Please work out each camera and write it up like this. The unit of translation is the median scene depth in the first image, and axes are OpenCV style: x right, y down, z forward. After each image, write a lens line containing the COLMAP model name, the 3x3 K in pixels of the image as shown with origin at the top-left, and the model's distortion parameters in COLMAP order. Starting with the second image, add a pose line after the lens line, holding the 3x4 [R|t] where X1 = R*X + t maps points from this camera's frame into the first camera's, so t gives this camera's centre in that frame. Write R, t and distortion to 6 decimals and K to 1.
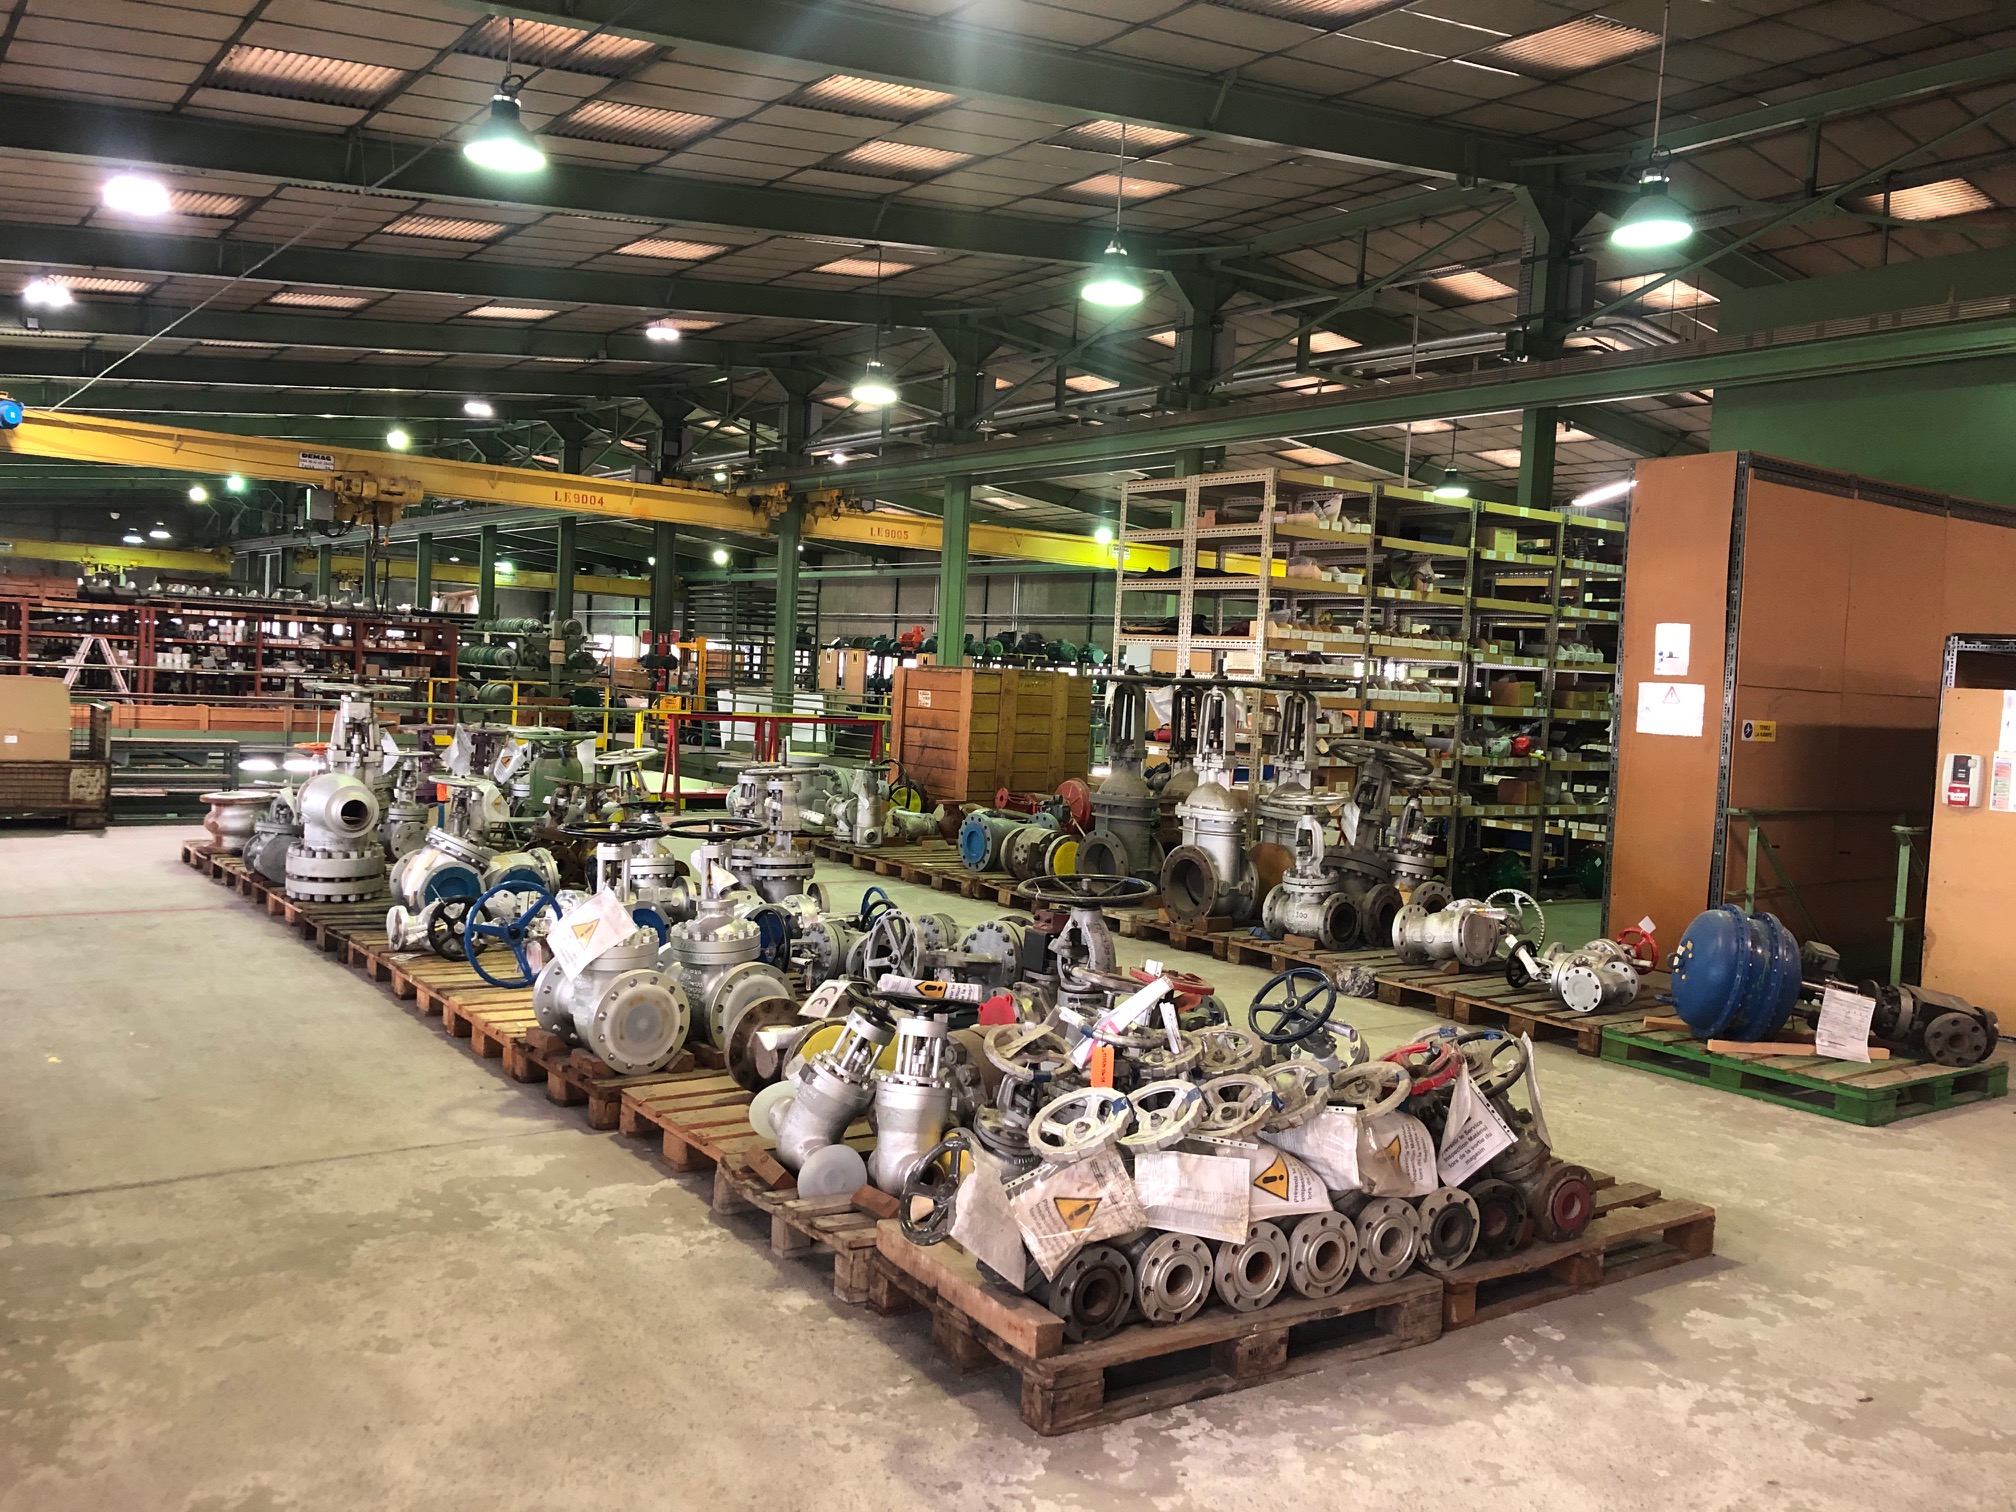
lens RADIAL K [[1658.2, 0, 1008.0], [0, 1658.2, 756.0], [0, 0, 1]] dist [0.003261, -0.004191]
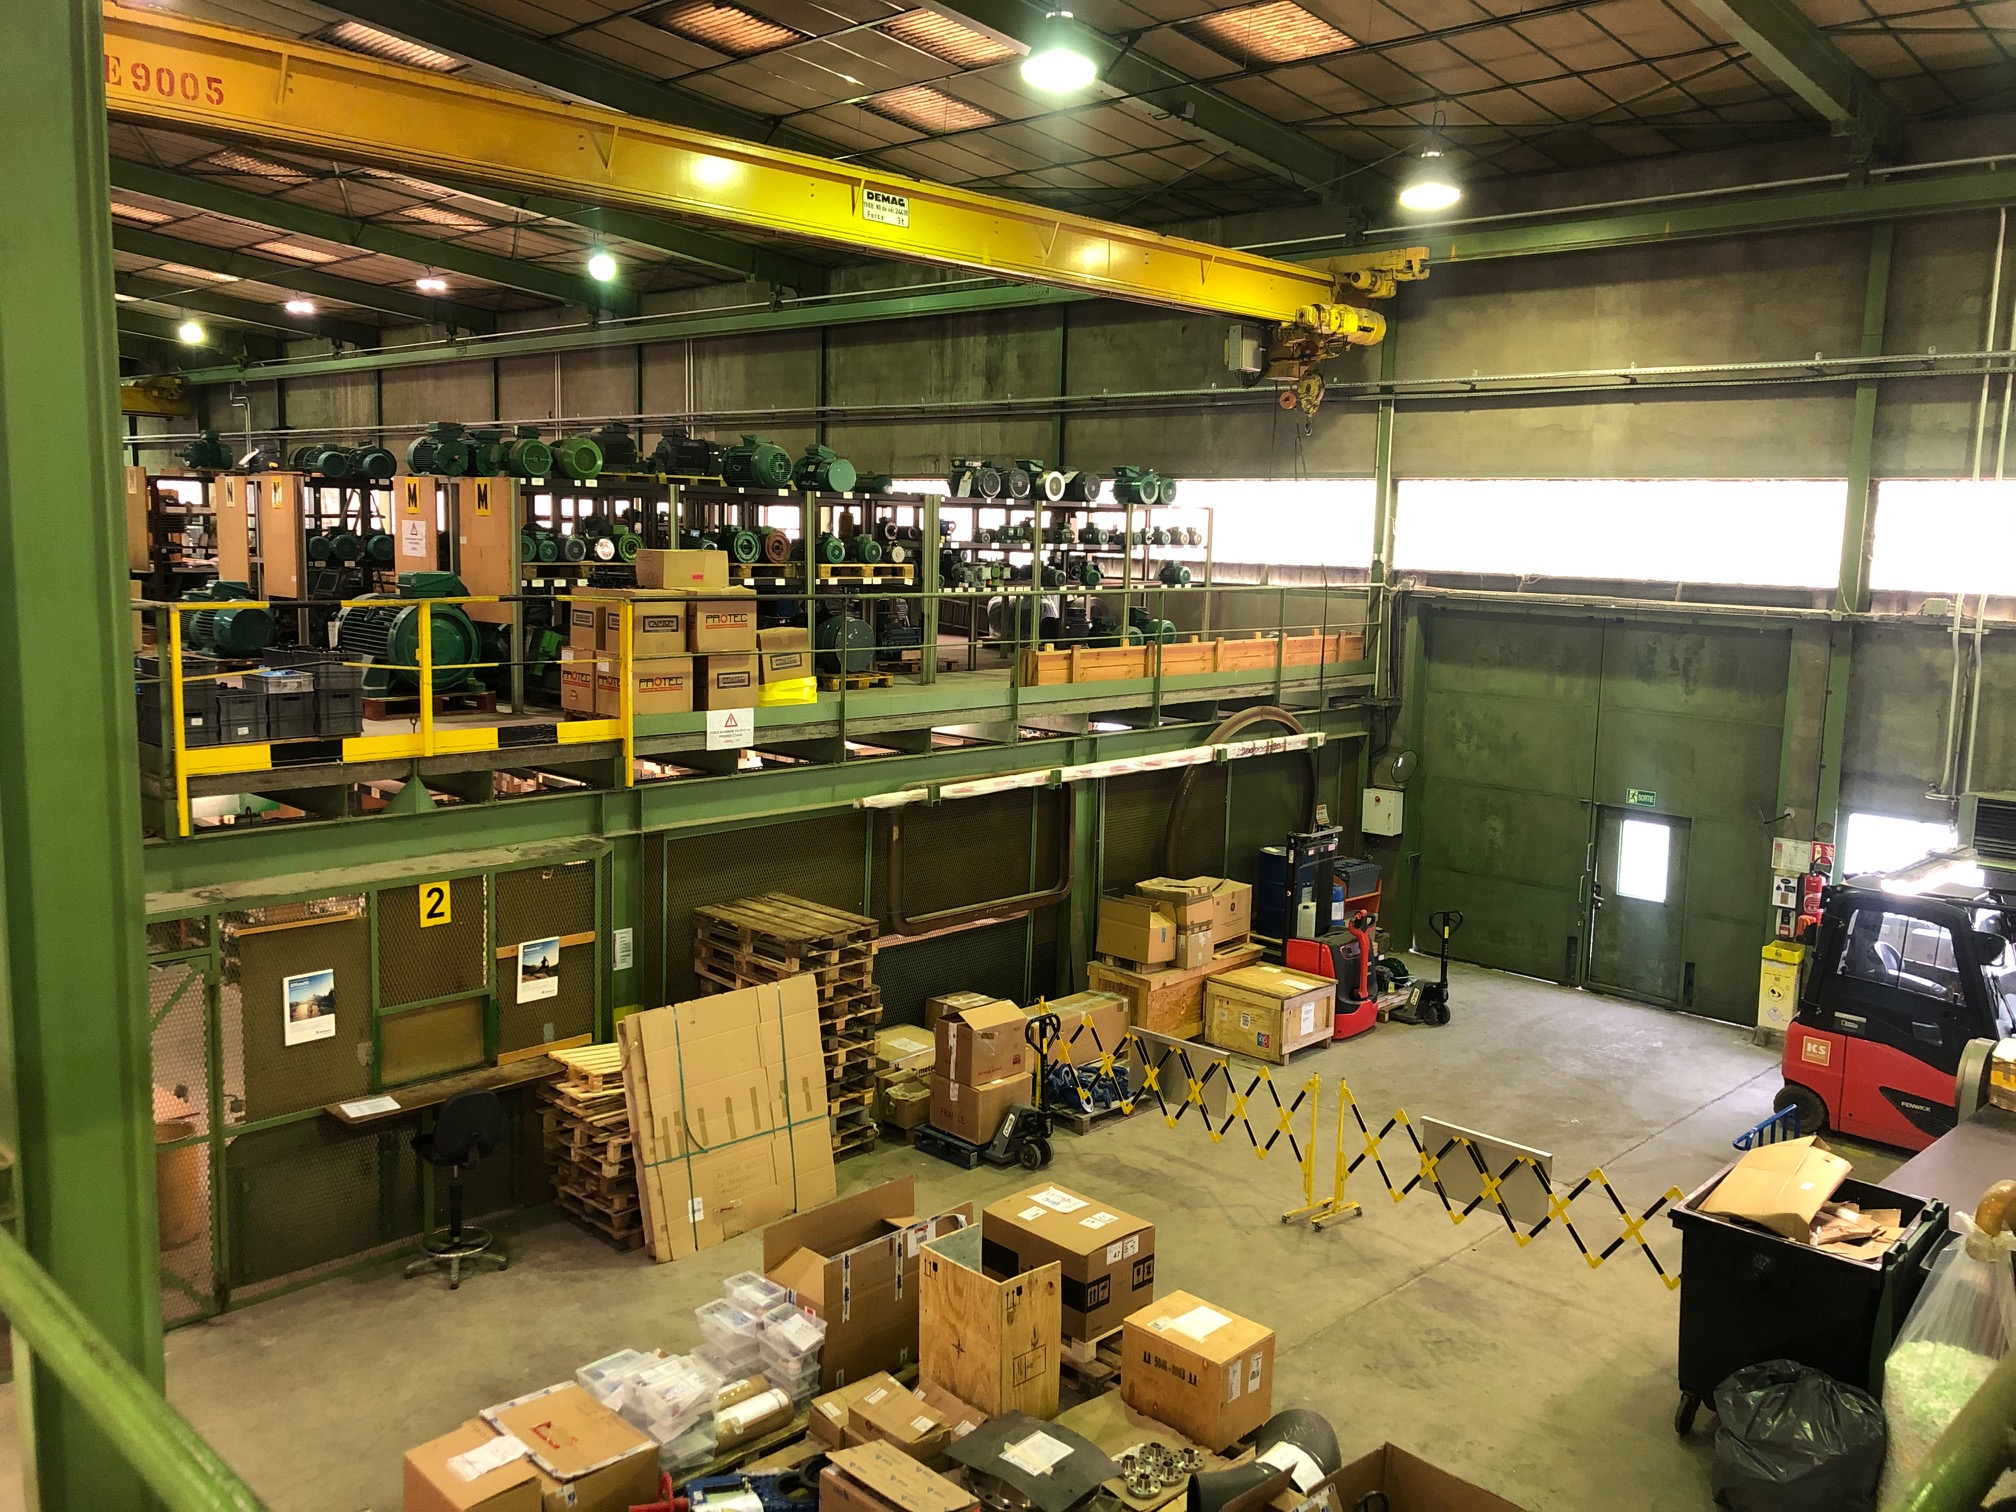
lens RADIAL K [[1658.2, 0, 1008.0], [0, 1658.2, 756.0], [0, 0, 1]] dist [0.003261, -0.004191]
pose [[0.987031, -0.050392, 0.152413, 0.019771], [0.035349, 0.994375, 0.099847, -0.020371], [-0.156587, -0.093164, 0.983260, 0.404424]]
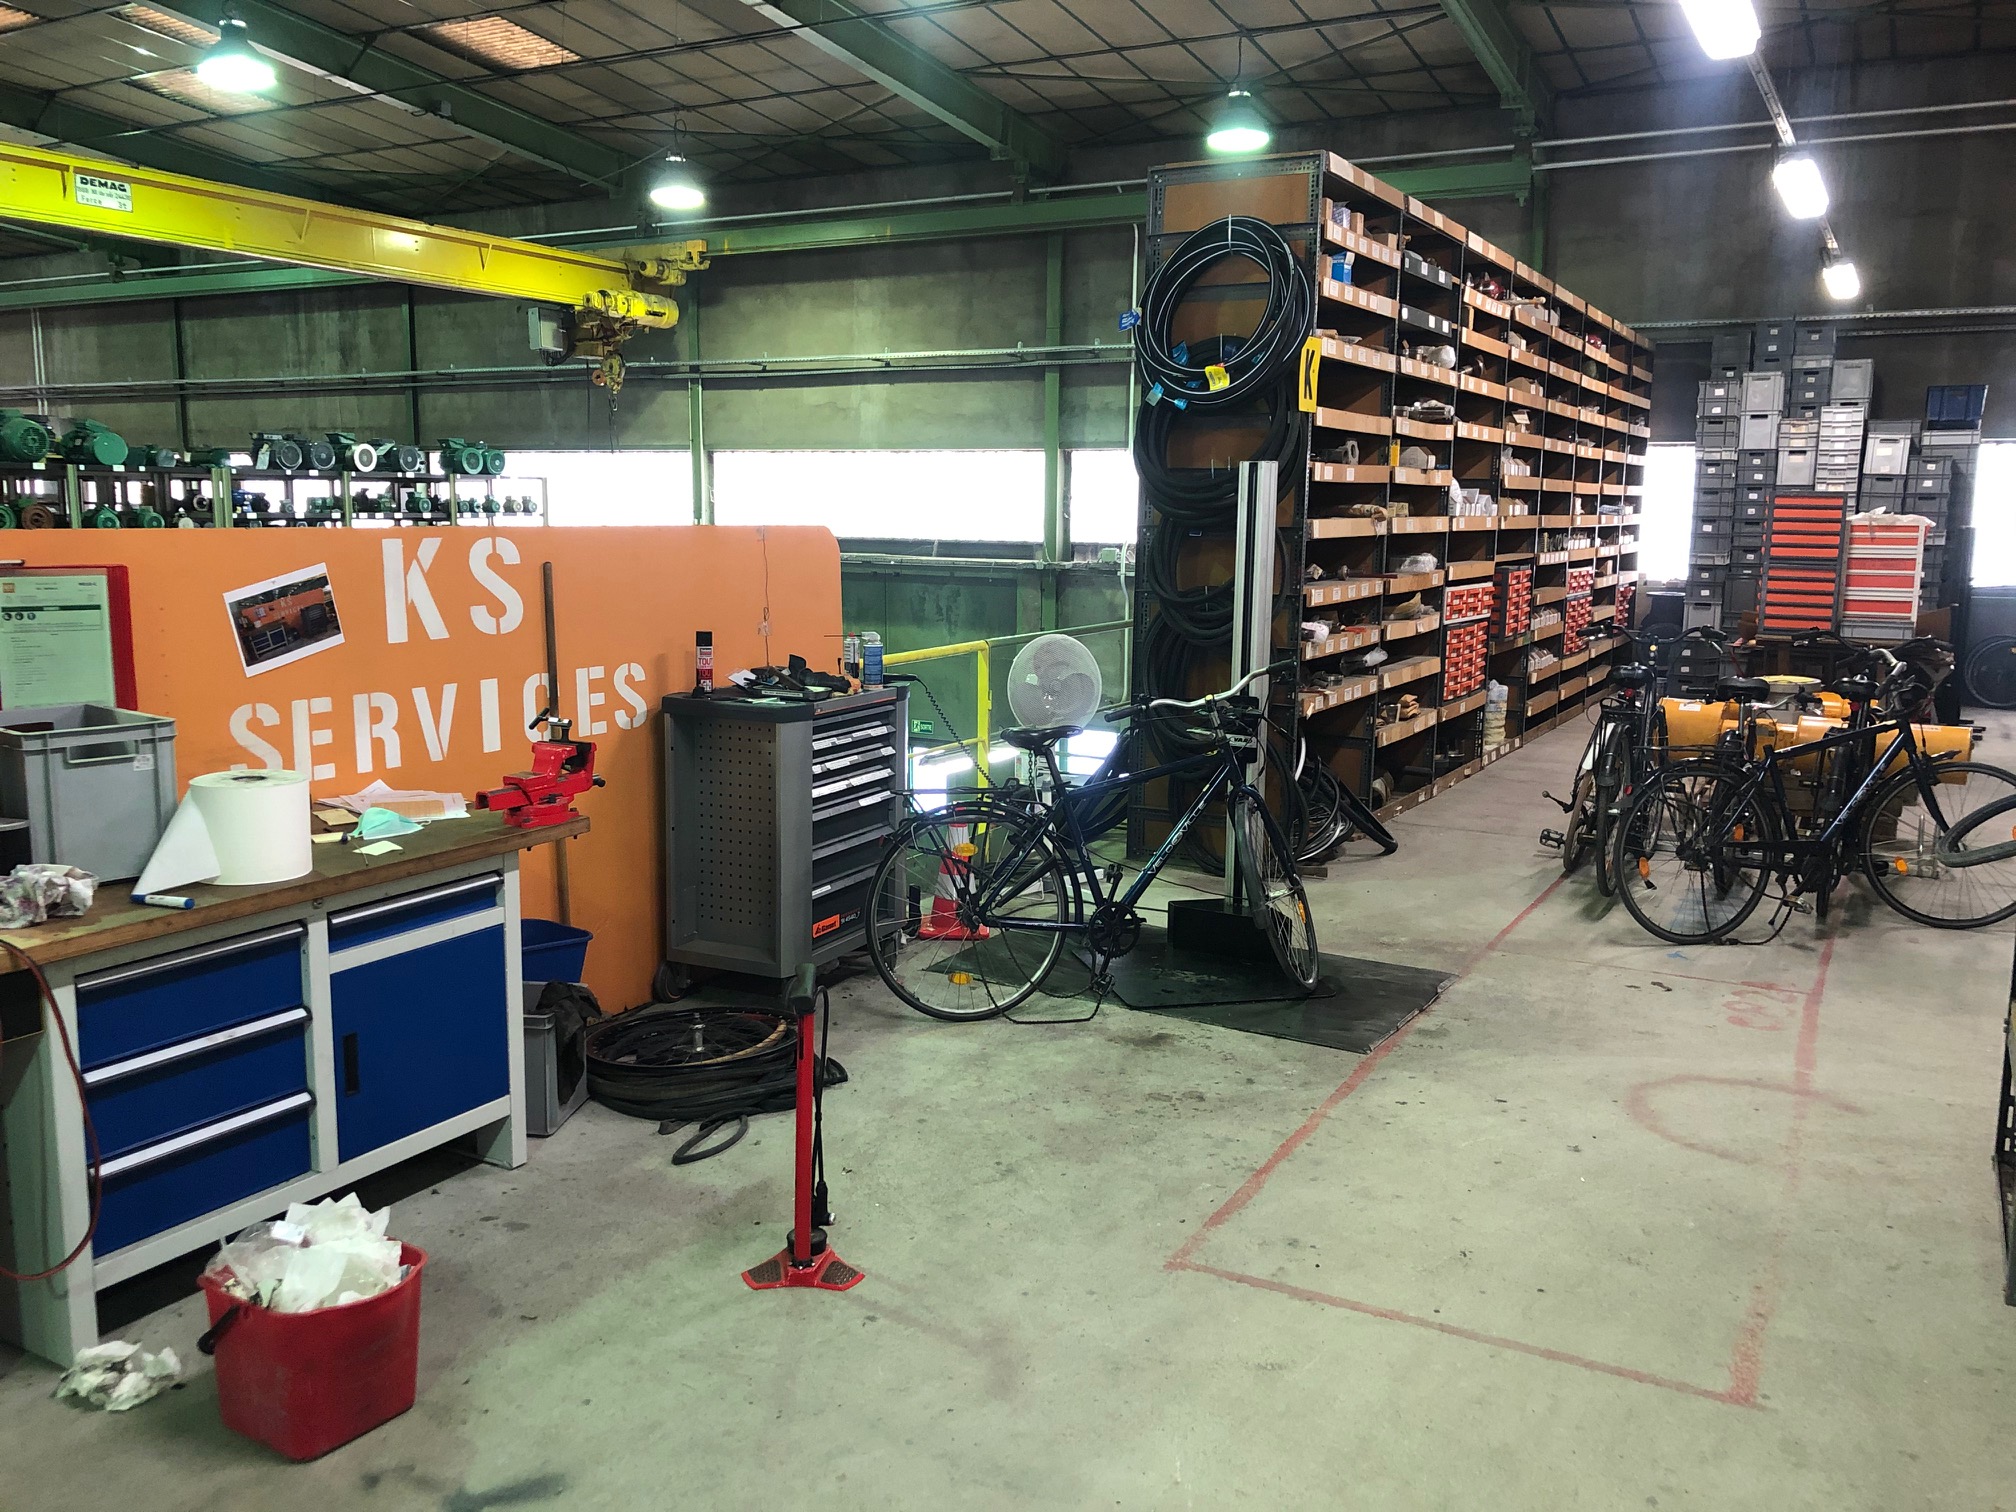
lens RADIAL K [[1651.0, 0, 1008.0], [0, 1651.0, 756.0], [0, 0, 1]] dist [0.006509, -0.018216]
pose [[0.913868, -0.100208, 0.393450, 0.071195], [0.053674, 0.990376, 0.127569, -0.014607], [-0.402447, -0.095464, 0.910452, 0.347687]]
